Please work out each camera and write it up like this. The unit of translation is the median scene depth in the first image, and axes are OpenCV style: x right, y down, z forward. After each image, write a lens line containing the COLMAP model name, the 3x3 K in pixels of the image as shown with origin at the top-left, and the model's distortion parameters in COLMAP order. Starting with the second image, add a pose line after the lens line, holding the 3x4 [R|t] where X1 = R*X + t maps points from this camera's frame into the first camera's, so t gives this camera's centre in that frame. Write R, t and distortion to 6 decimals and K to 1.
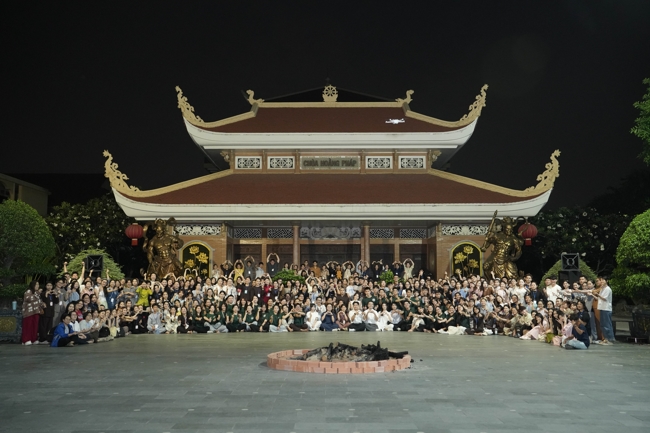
lens RADIAL K [[626.9, 0, 331.6], [0, 626.9, 218.3], [0, 0, 1]] dist [0.031475, 0.002723]
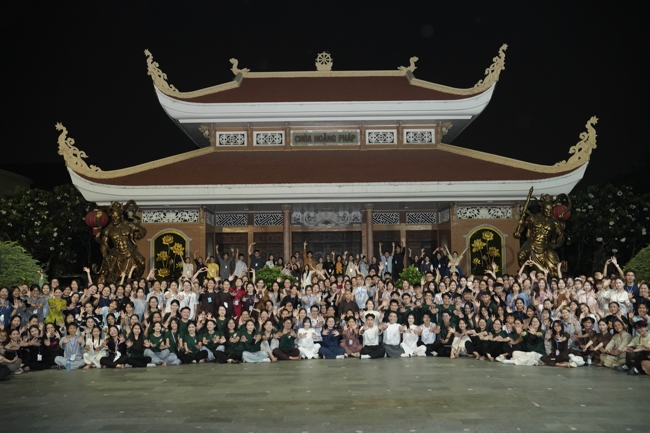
lens RADIAL K [[637.3, 0, 332.1], [0, 637.3, 214.8], [0, 0, 1]] dist [-0.000689, 0.000000]
pose [[0.999878, -0.011968, 0.010068, -0.003649], [0.011821, 0.999825, 0.014514, 0.006393], [-0.010240, -0.014393, 0.999844, 0.131664]]
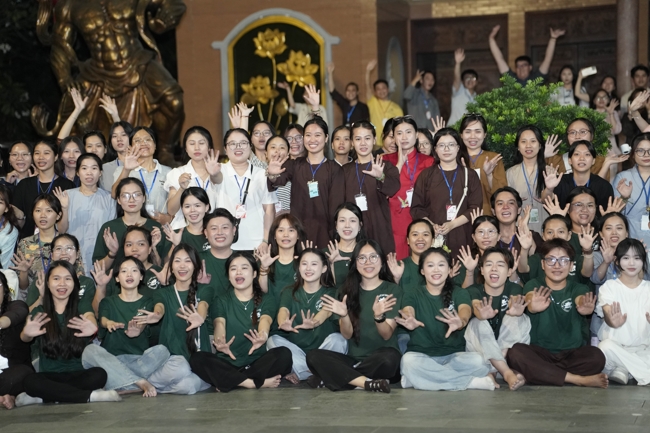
lens RADIAL K [[1787.8, 0, 324.7], [0, 1787.8, 204.7], [0, 0, 1]] dist [1.139973, 0.000000]
pose [[0.970745, -0.025826, -0.238719, 0.006104], [0.057353, 0.990361, 0.126081, 0.020204], [0.233162, -0.136084, 0.962869, 0.182416]]
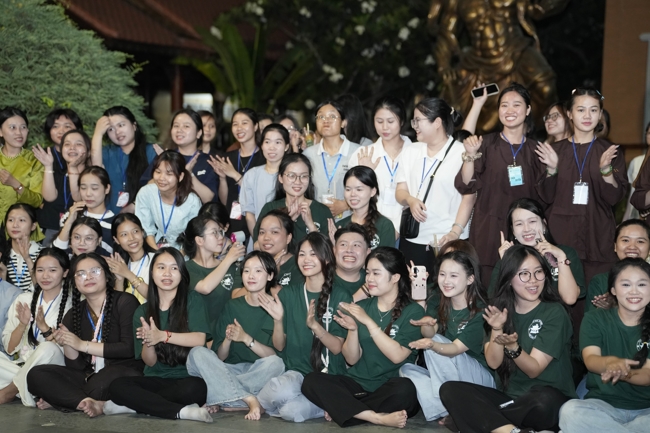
lens RADIAL K [[1505.0, 0, 292.5], [0, 1505.0, 215.7], [0, 0, 1]] dist [0.799470, 0.000000]
pose [[0.845133, 0.022955, -0.534063, 0.016332], [0.051842, 0.990848, 0.124627, 0.031954], [0.532036, -0.133013, 0.836209, 0.270590]]
